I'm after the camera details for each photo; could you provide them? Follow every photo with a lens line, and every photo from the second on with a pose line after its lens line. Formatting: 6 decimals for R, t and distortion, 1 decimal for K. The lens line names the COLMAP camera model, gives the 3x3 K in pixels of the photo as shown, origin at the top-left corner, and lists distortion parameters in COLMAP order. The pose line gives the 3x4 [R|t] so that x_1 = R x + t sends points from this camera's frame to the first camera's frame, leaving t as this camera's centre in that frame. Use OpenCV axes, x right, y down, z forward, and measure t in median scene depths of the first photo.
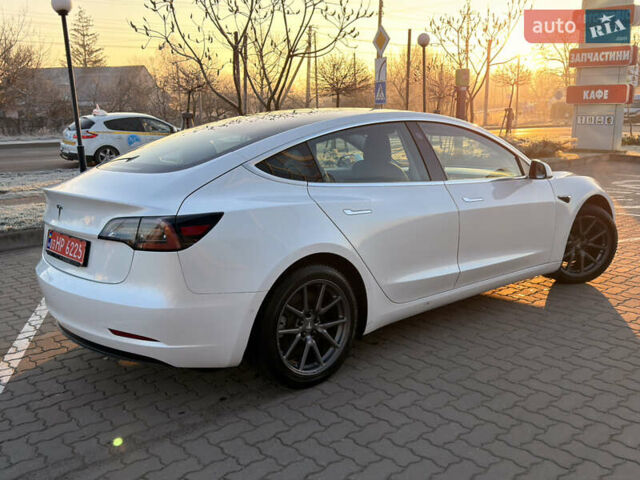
lens RADIAL K [[639.2, 0, 320.0], [0, 639.2, 240.0], [0, 0, 1]] dist [0.167255, -0.356381]
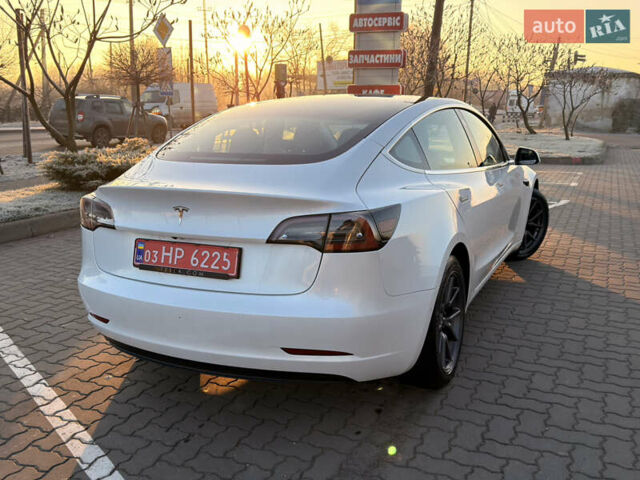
lens RADIAL K [[639.2, 0, 320.0], [0, 639.2, 240.0], [0, 0, 1]] dist [0.167255, -0.356381]
pose [[0.915016, -0.067604, 0.397712, -0.474881], [0.065454, 0.997675, 0.018997, -0.013358], [-0.398071, 0.008649, 0.917314, 0.165497]]
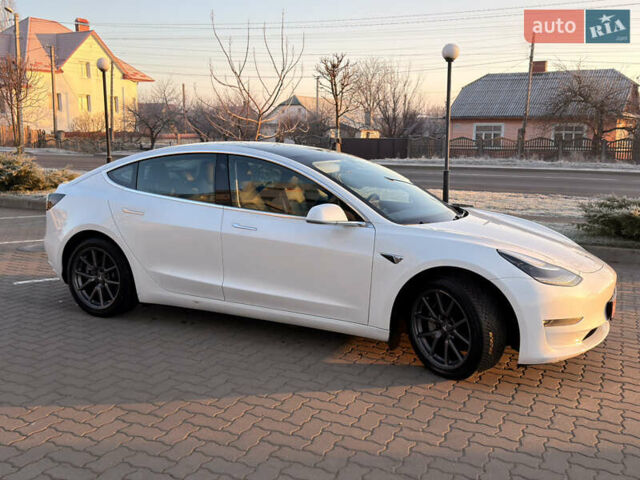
lens RADIAL K [[639.2, 0, 320.0], [0, 639.2, 240.0], [0, 0, 1]] dist [0.167255, -0.356381]
pose [[0.371110, 0.179116, -0.911150, 1.520445], [-0.189521, 0.975176, 0.114511, -0.227303], [0.909043, 0.130186, 0.395844, 0.796775]]
